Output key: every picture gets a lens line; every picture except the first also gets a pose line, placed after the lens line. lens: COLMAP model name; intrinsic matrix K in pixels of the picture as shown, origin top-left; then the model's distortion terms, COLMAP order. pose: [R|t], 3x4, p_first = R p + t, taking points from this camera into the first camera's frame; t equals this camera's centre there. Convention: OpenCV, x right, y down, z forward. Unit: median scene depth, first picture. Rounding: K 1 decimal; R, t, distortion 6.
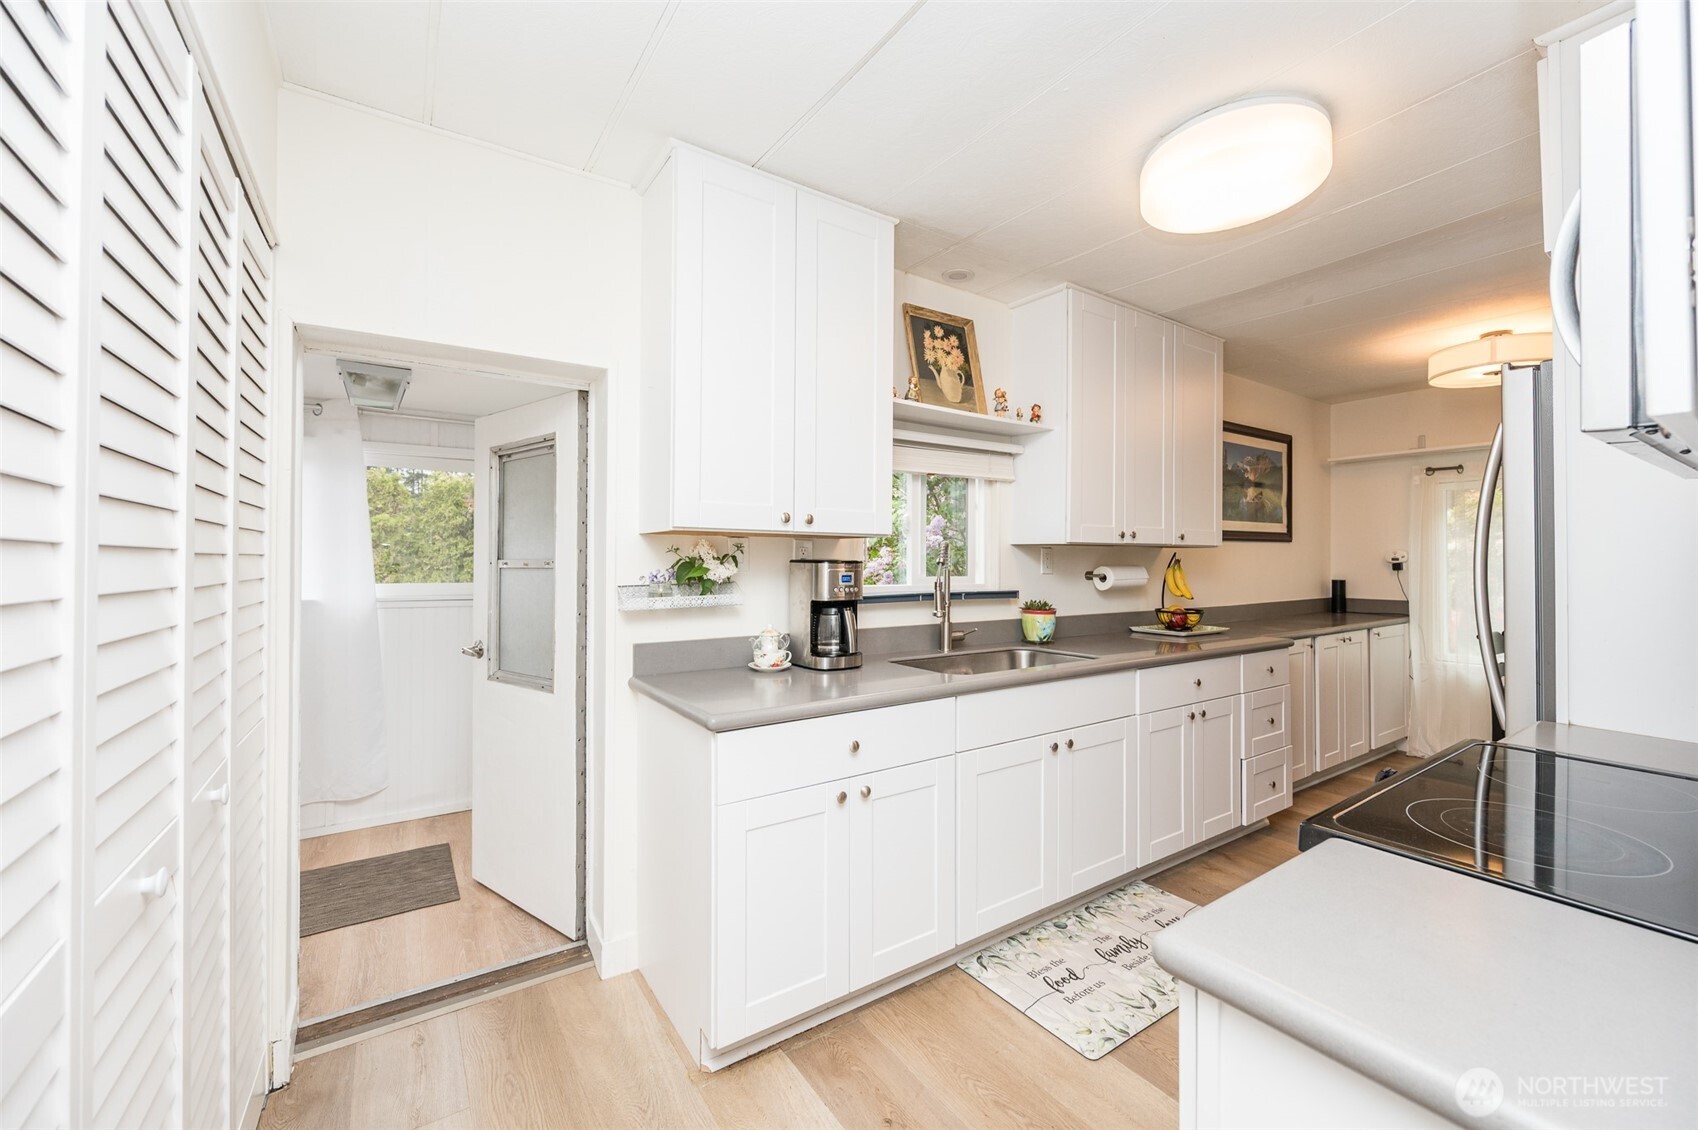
lens RADIAL K [[686.8, 0, 856.2], [0, 686.8, 554.6], [0, 0, 1]] dist [0.000050, -0.000041]
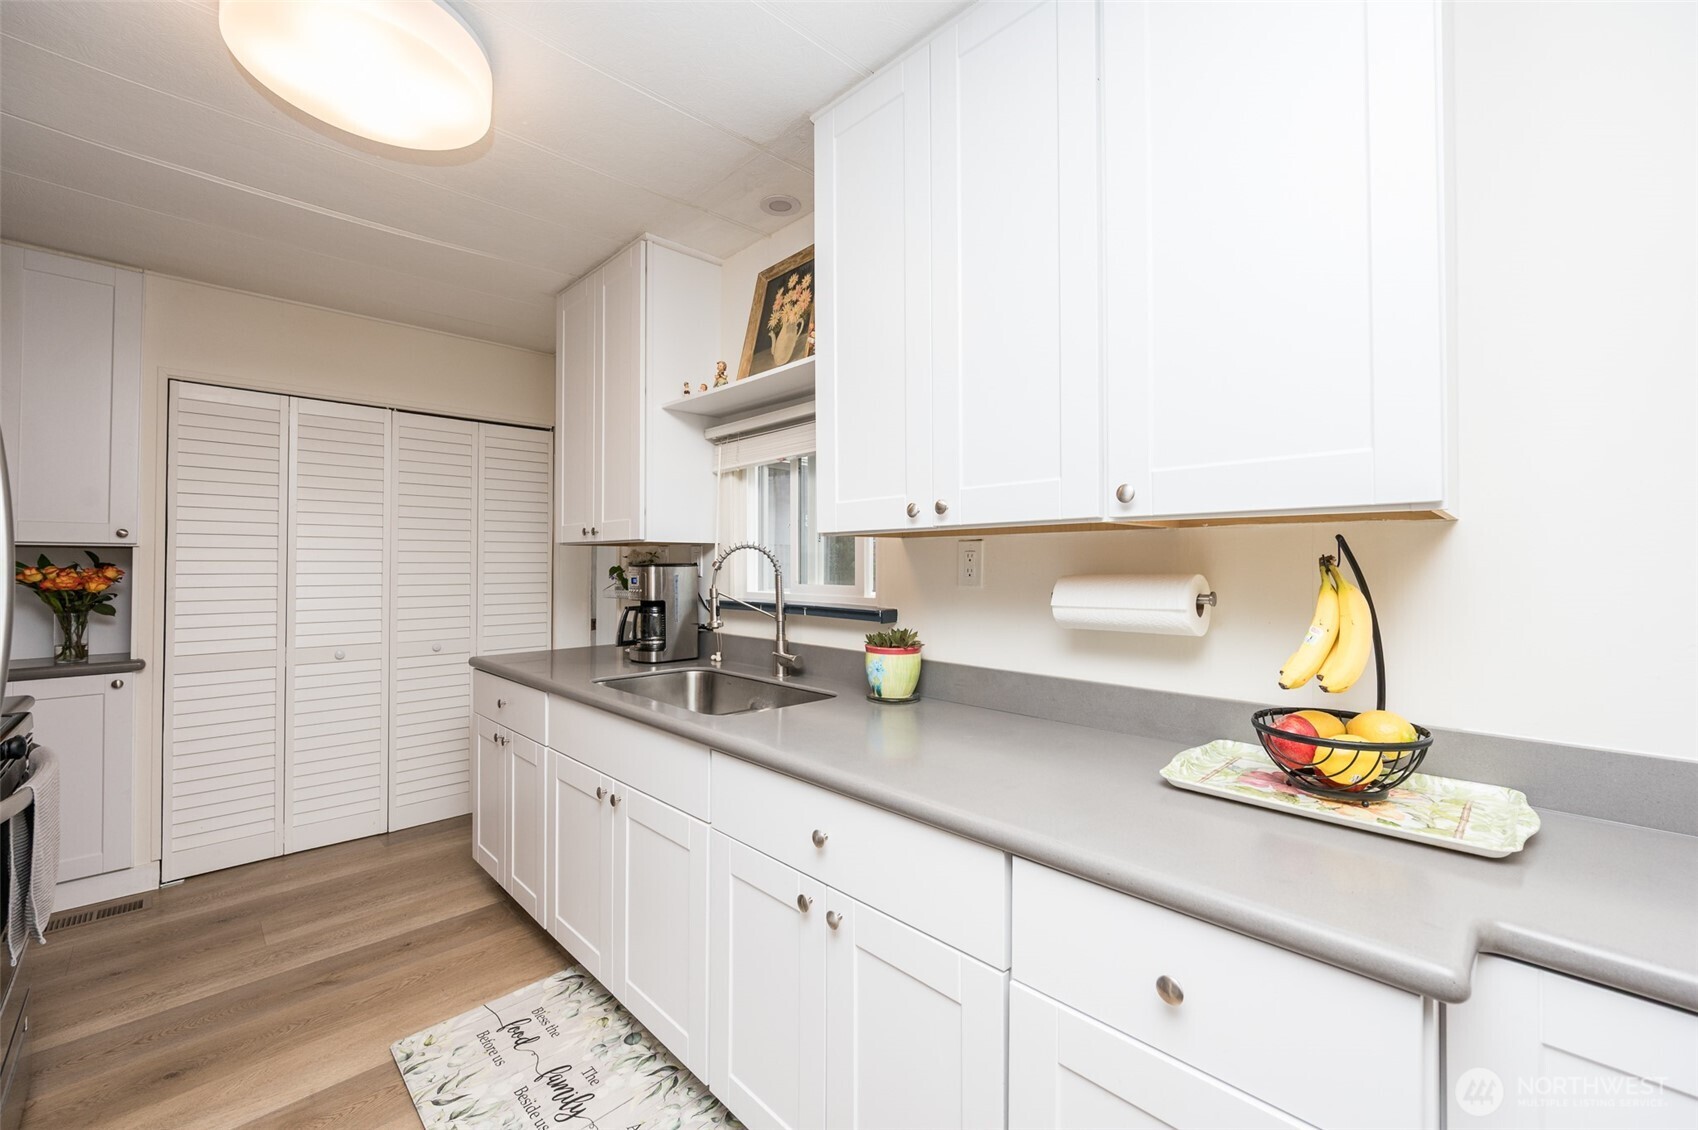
lens RADIAL K [[682.7, 0, 849.6], [0, 682.7, 554.4], [0, 0, 1]] dist [-0.001478, 0.000144]
pose [[0.177927, -0.017875, -0.983881, 0.867625], [0.007900, 0.999829, -0.016736, 0.010458], [0.984012, -0.004795, 0.178037, 0.871863]]
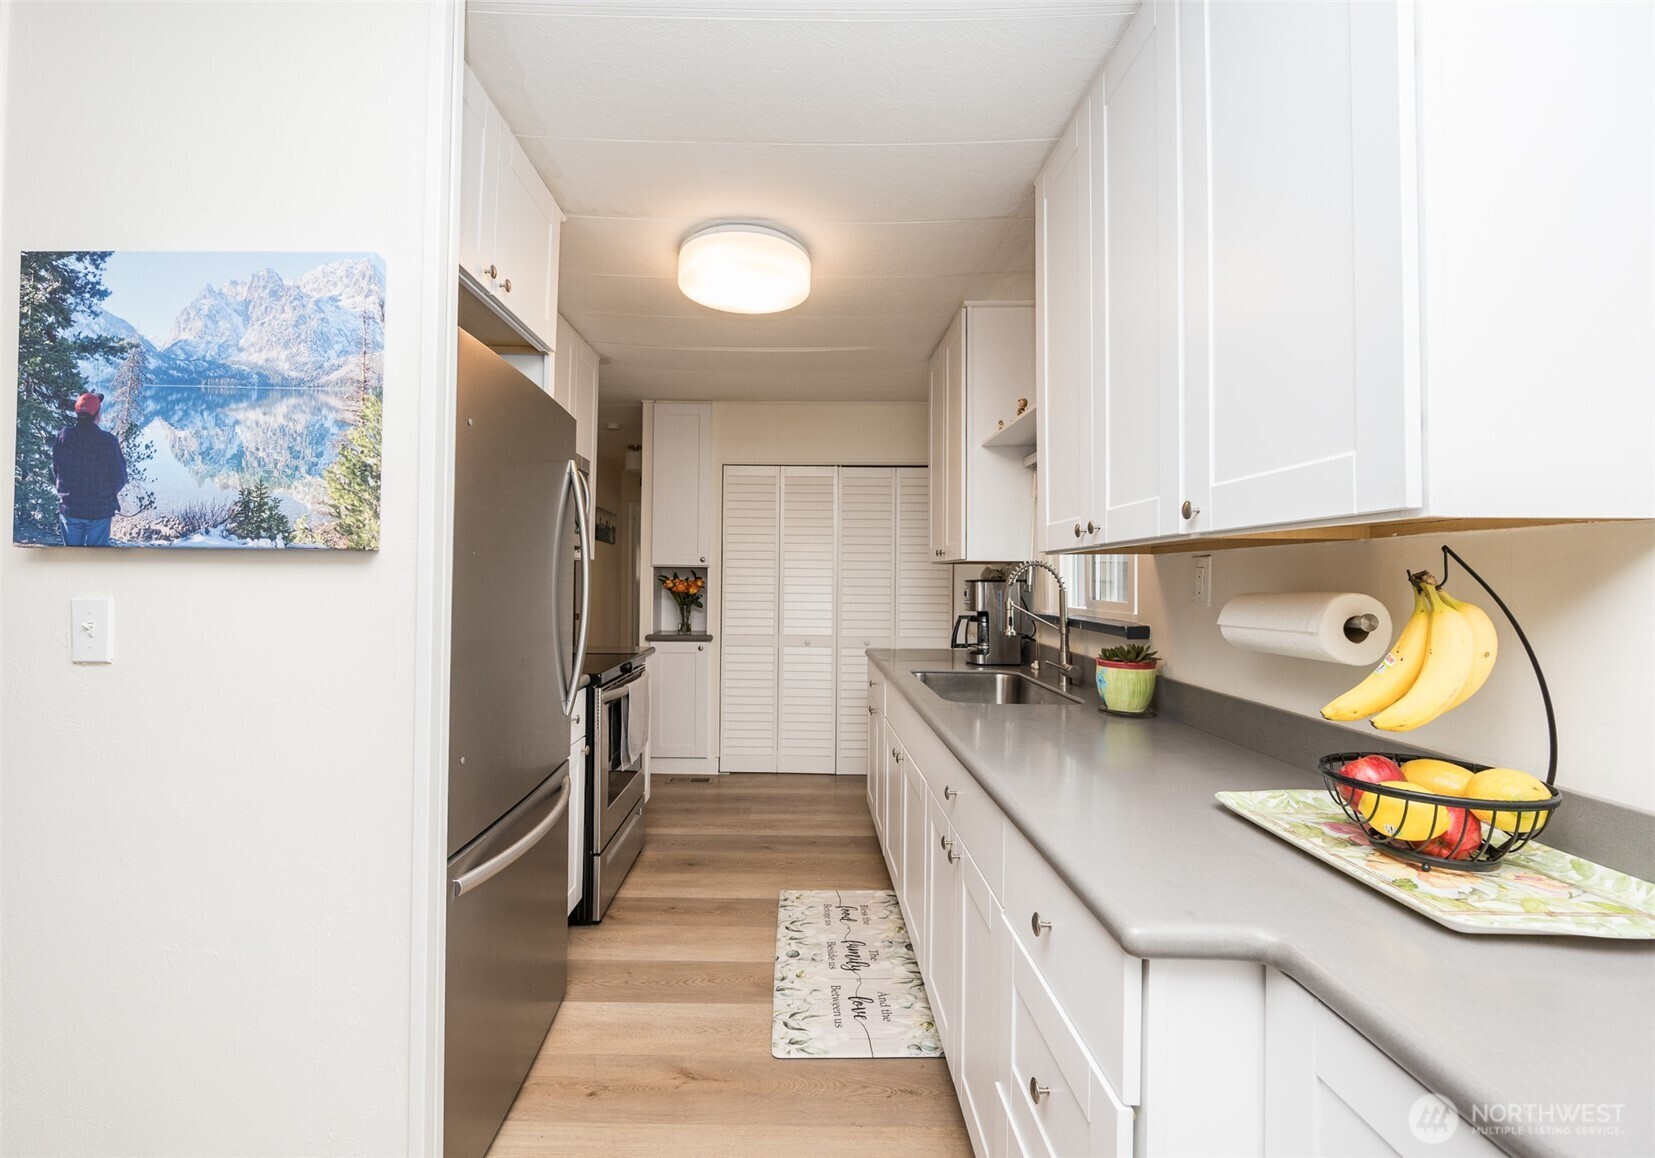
lens RADIAL K [[693.8, 0, 791.4], [0, 693.8, 568.6], [0, 0, 1]] dist [-0.001000, 0.000054]
pose [[-0.572433, -0.020610, -0.819693, 0.967726], [-0.004371, 0.999747, -0.022085, 0.013584], [0.819940, -0.009060, -0.572378, 1.131514]]
